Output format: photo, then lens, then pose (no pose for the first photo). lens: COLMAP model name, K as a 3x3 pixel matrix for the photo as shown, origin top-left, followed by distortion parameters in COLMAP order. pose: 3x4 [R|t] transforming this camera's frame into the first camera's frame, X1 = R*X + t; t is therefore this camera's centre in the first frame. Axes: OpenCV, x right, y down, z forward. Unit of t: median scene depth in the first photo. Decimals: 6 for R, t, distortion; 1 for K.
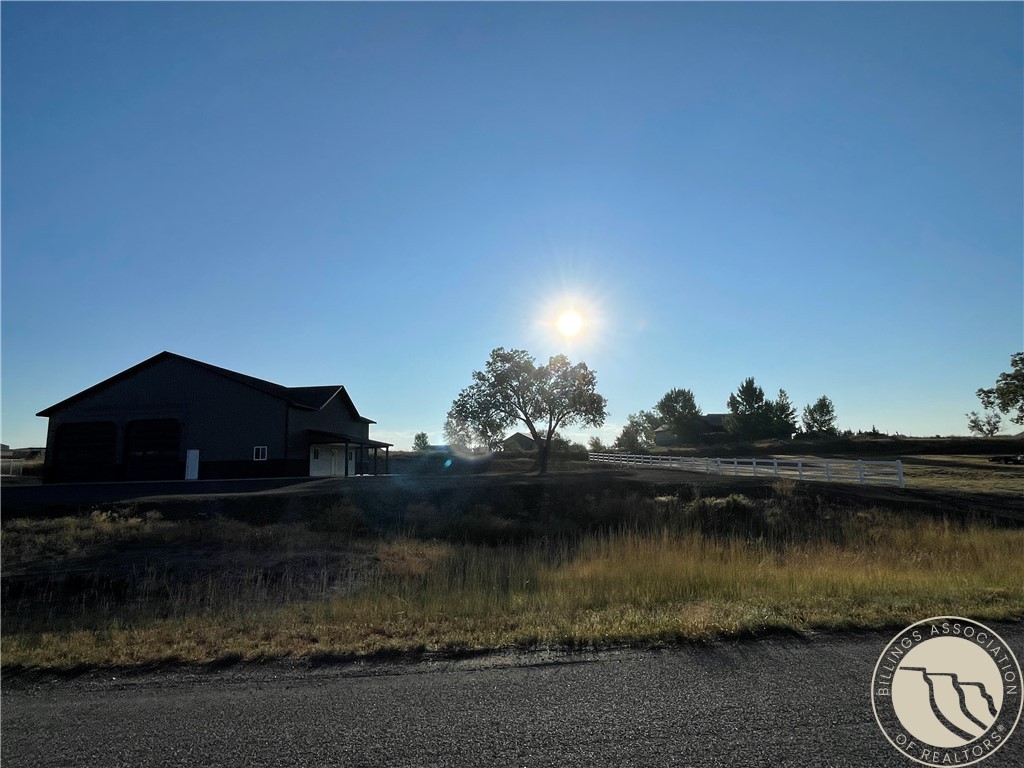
lens RADIAL K [[523.6, 0, 512.0], [0, 523.6, 384.0], [0, 0, 1]] dist [-0.004459, 0.000114]
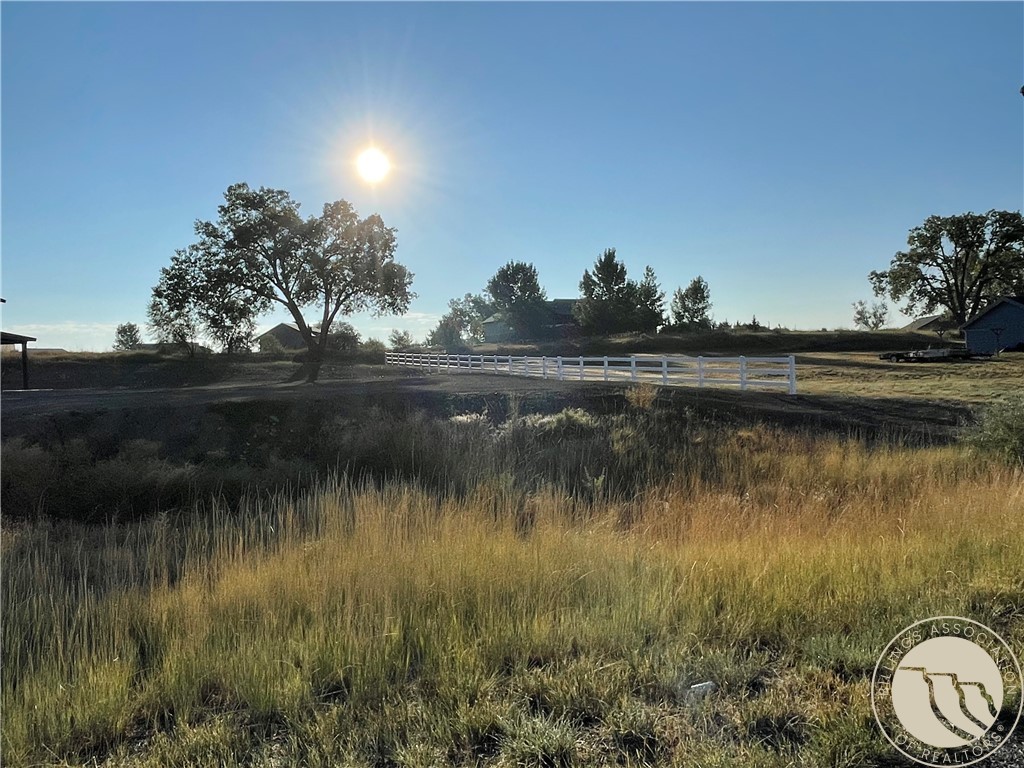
lens RADIAL K [[755.1, 0, 512.0], [0, 755.1, 384.0], [0, 0, 1]] dist [-0.000132, -0.002157]
pose [[0.955416, -0.015900, 0.294834, 0.016325], [-0.034347, 0.985785, 0.164464, 0.006104], [-0.293258, -0.167258, 0.941289, 0.030032]]
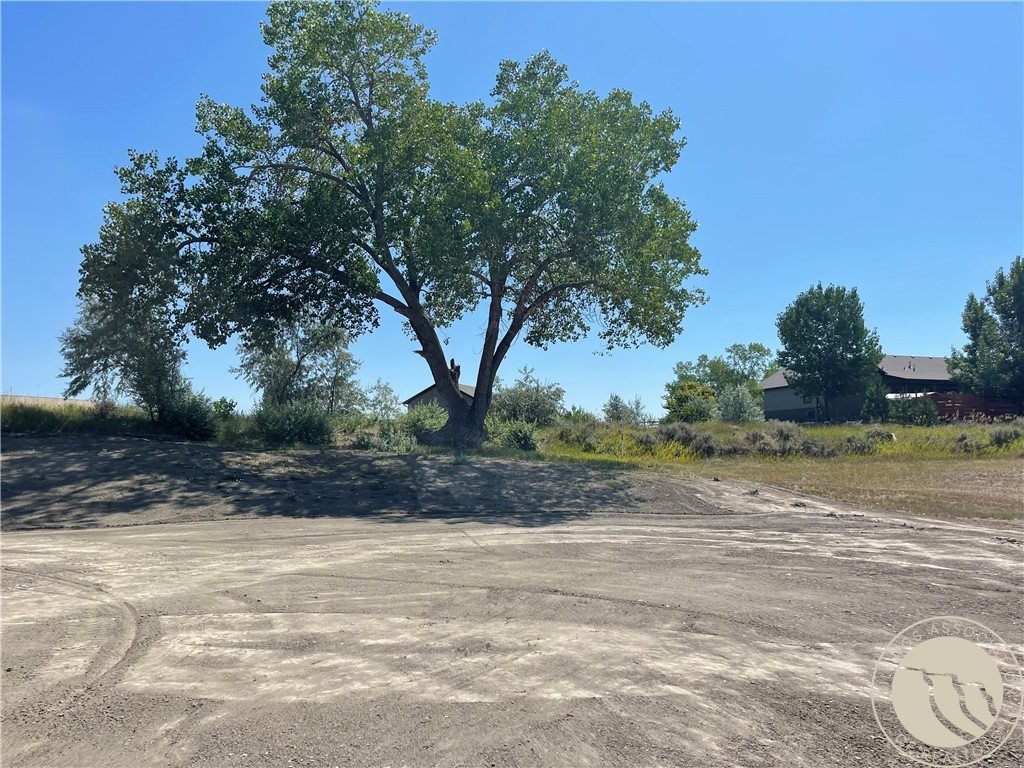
lens RADIAL K [[753.5, 0, 512.0], [0, 753.5, 384.0], [0, 0, 1]] dist [0.000529, 0.000117]
pose [[0.996654, 0.043707, 0.069069, 0.060949], [-0.047892, 0.997040, 0.060153, 0.089184], [-0.066236, -0.063260, 0.995797, 0.637737]]
